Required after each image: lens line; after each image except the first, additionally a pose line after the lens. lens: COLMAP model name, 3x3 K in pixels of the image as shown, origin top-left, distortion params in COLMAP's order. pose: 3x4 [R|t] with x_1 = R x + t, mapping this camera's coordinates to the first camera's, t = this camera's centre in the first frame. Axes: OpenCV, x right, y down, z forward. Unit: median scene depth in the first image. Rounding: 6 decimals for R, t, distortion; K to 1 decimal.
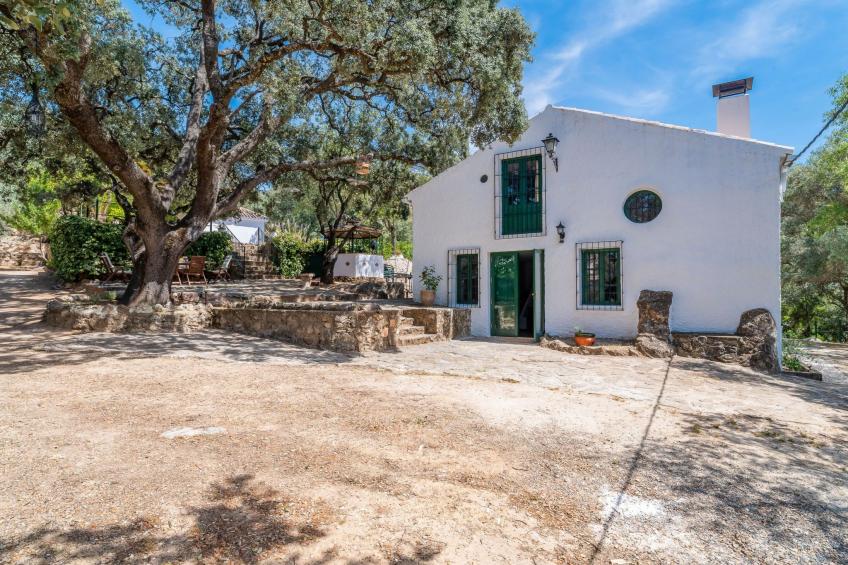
lens RADIAL K [[453.0, 0, 422.6], [0, 453.0, 282.9], [0, 0, 1]] dist [-0.015991, -0.000380]
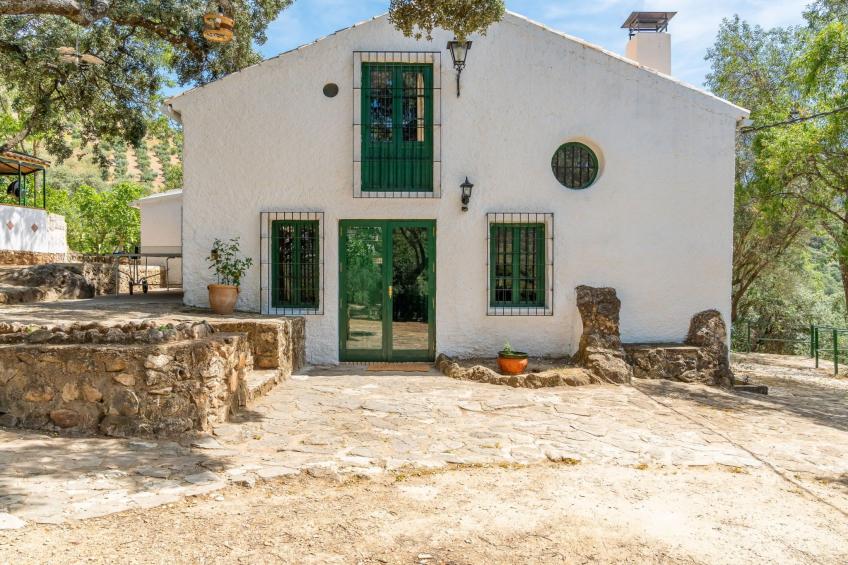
lens RADIAL K [[657.7, 0, 428.8], [0, 657.7, 283.2], [0, 0, 1]] dist [-0.026844, 0.013474]
pose [[0.835310, -0.006549, 0.549740, -0.262751], [-0.015115, 0.999278, 0.034871, -0.019882], [-0.549572, -0.037438, 0.834607, 0.276262]]
